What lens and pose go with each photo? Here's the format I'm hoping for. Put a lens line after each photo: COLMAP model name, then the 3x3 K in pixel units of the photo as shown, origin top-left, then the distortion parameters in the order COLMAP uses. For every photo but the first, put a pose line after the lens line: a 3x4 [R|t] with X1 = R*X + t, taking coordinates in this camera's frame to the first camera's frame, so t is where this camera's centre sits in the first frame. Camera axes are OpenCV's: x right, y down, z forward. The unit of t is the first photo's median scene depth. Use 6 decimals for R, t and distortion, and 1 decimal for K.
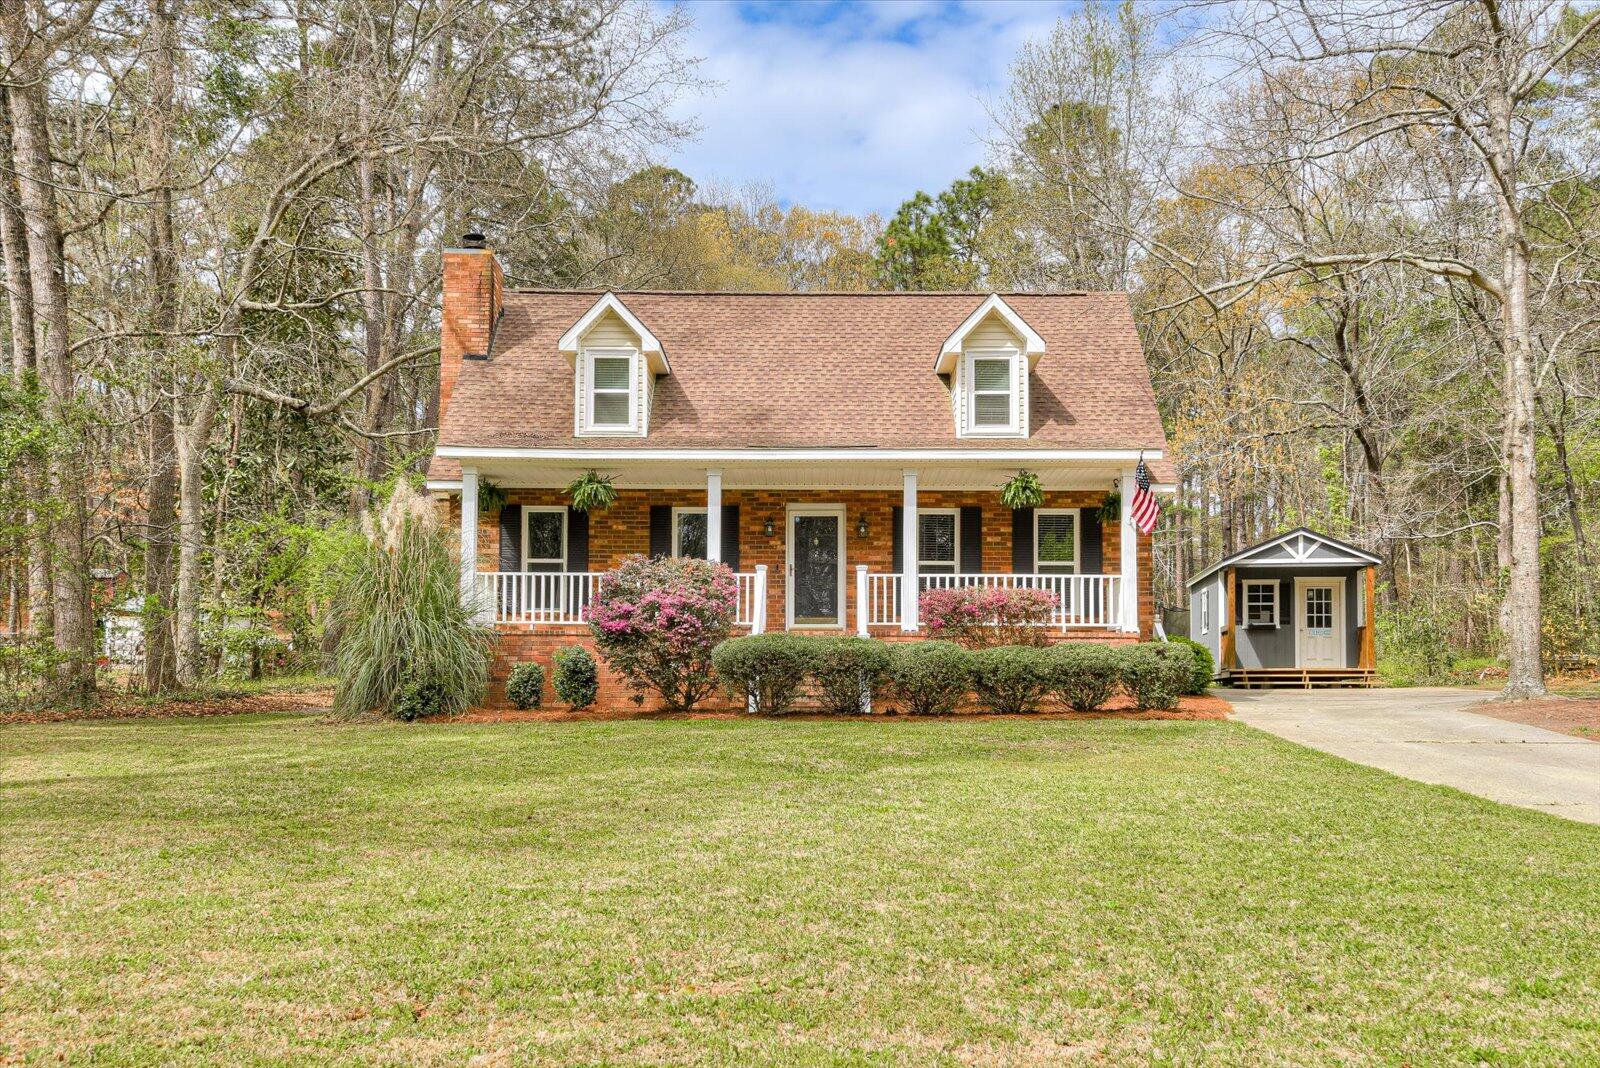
lens RADIAL K [[1552.1, 0, 798.5], [0, 1552.1, 604.1], [0, 0, 1]] dist [0.016980, 0.010220]
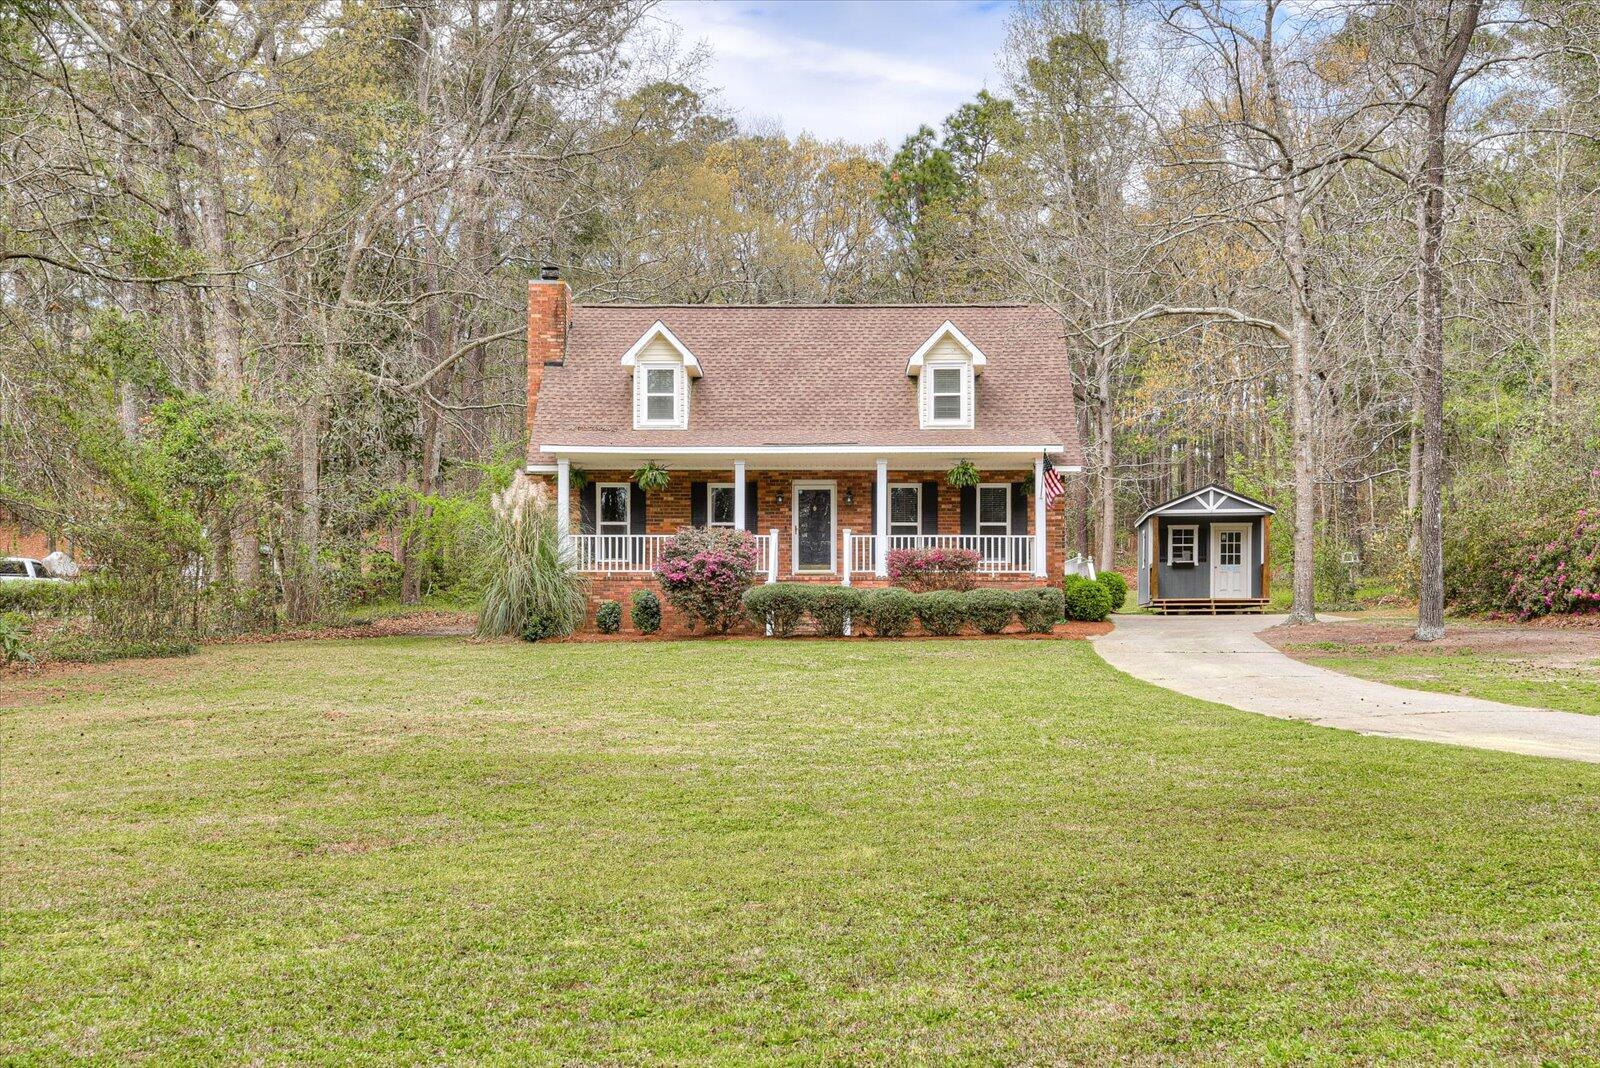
lens RADIAL K [[1798.4, 0, 754.9], [0, 1798.4, 591.9], [0, 0, 1]] dist [0.002862, 0.008580]
pose [[0.999521, -0.002889, -0.030824, 0.007555], [0.004314, 0.998920, 0.046267, -0.040440], [0.030657, -0.046378, 0.998453, -0.562748]]
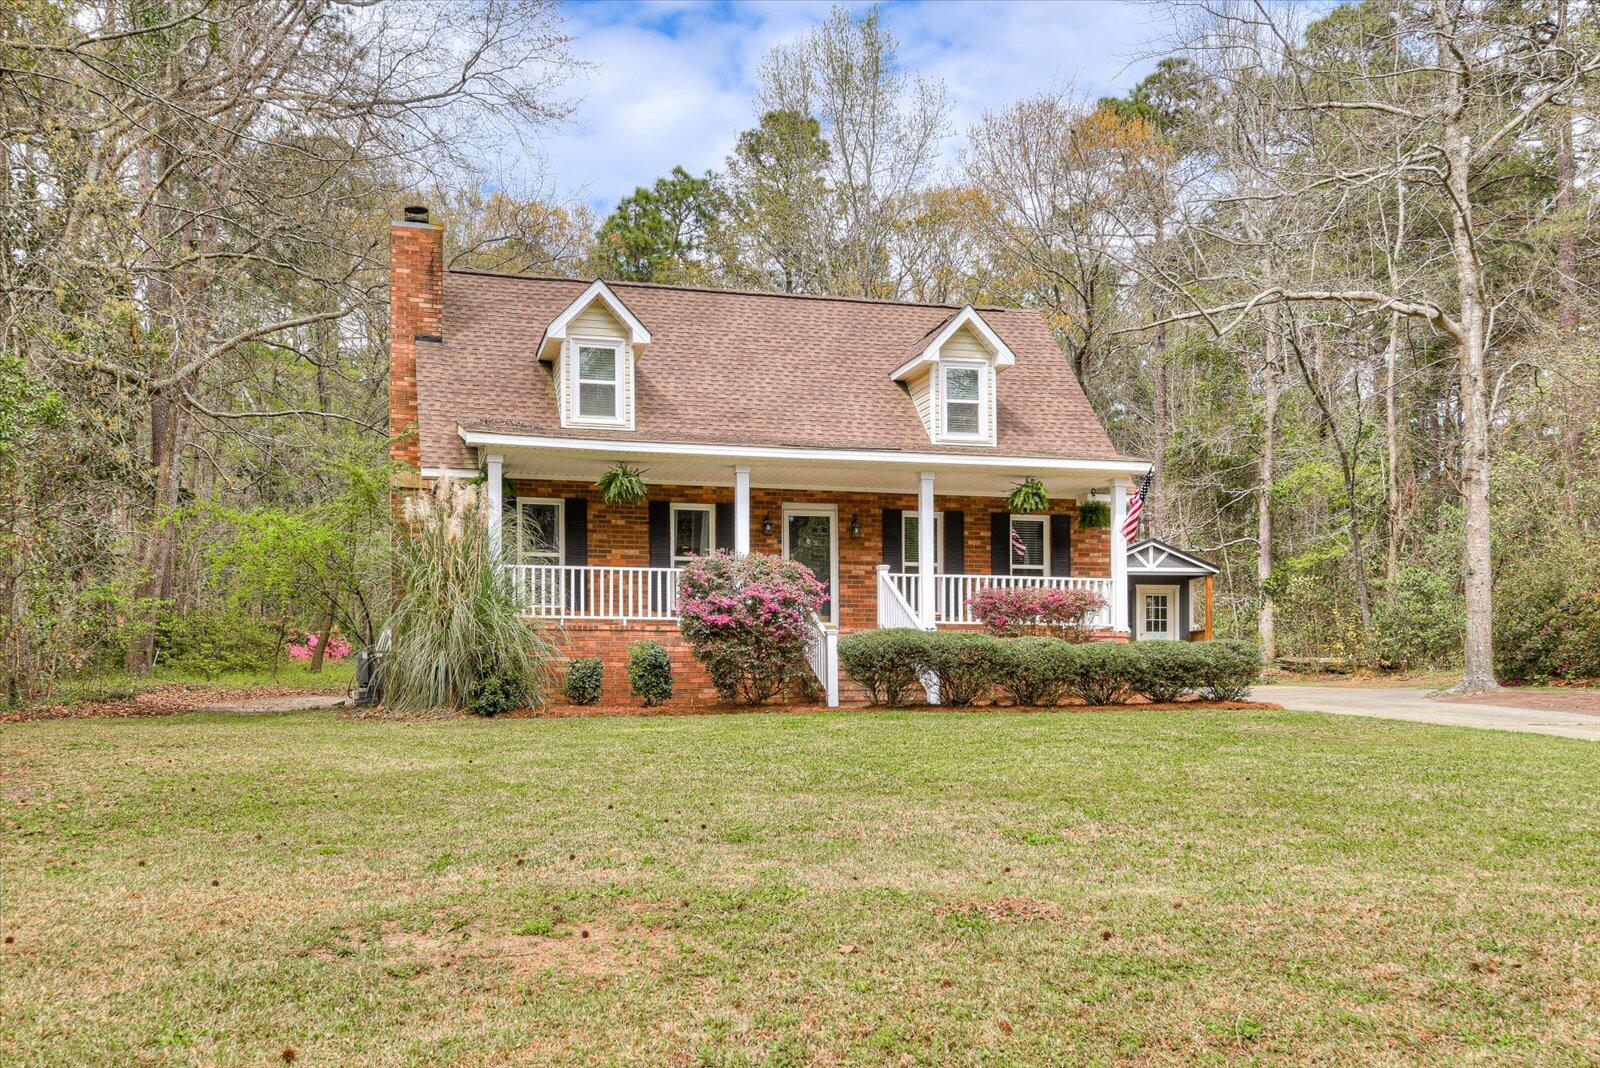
lens RADIAL K [[1580.3, 0, 777.5], [0, 1580.3, 669.6], [0, 0, 1]] dist [0.015164, 0.009994]
pose [[0.965185, 0.001510, 0.261563, -0.280135], [-0.011080, 0.999322, 0.035118, 0.007817], [-0.261333, -0.036794, 0.964547, 0.003472]]
